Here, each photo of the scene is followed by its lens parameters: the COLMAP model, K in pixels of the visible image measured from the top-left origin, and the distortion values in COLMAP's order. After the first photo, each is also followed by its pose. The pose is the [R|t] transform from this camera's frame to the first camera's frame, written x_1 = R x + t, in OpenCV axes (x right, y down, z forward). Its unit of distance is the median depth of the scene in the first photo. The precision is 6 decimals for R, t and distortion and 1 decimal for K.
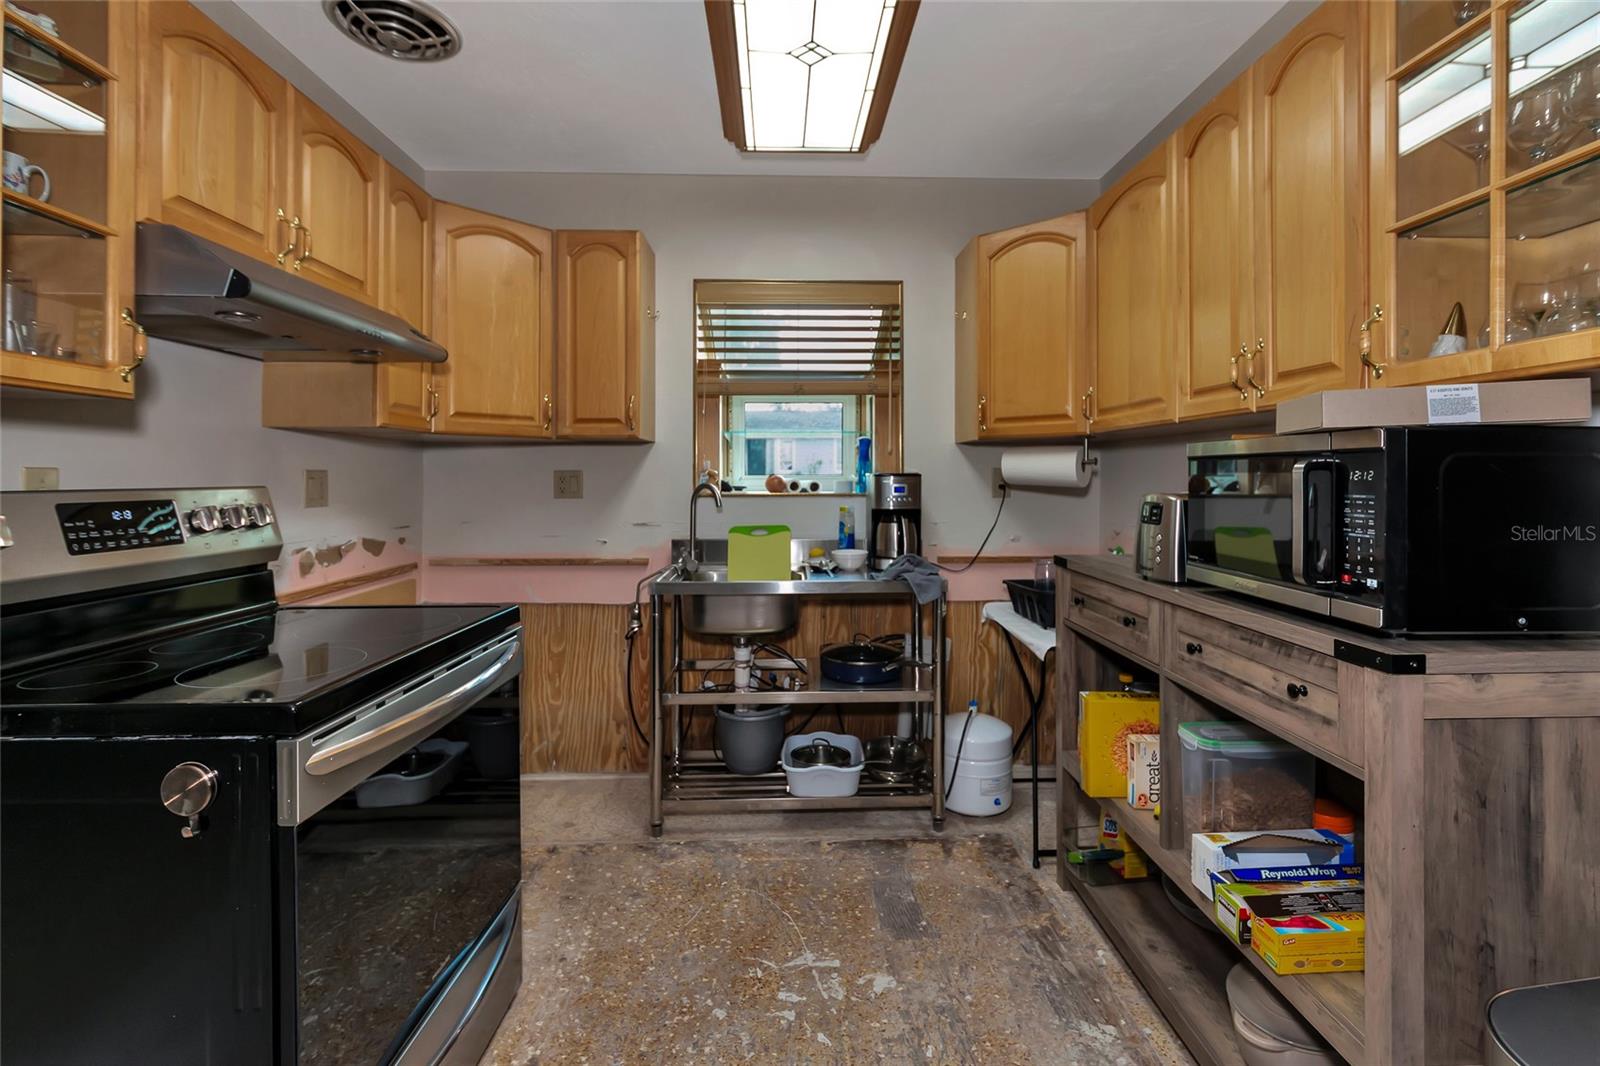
lens RADIAL K [[728.6, 0, 801.6], [0, 728.6, 478.2], [0, 0, 1]] dist [-0.005205, -0.002062]
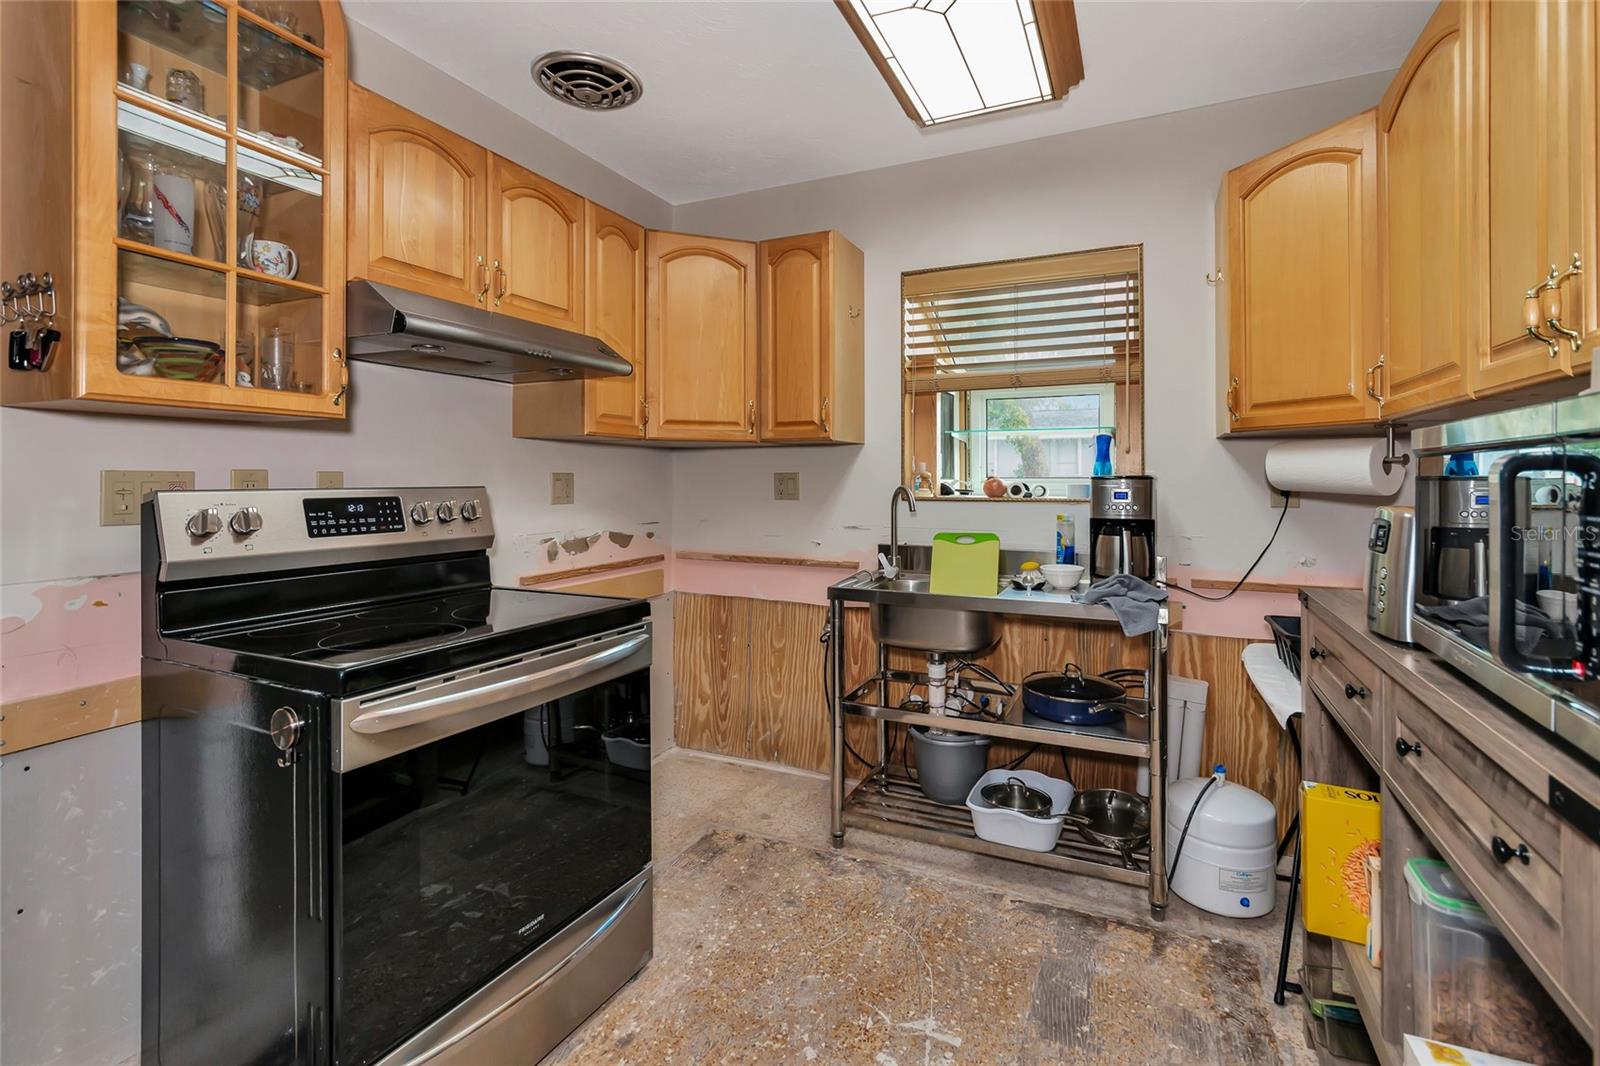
lens RADIAL K [[728.6, 0, 807.6], [0, 728.6, 479.1], [0, 0, 1]] dist [-0.005205, -0.002062]
pose [[0.894174, 0.002026, -0.447716, 0.215049], [-0.002527, 0.999997, -0.000523, -0.001557], [0.447713, 0.001599, 0.894176, 0.114679]]
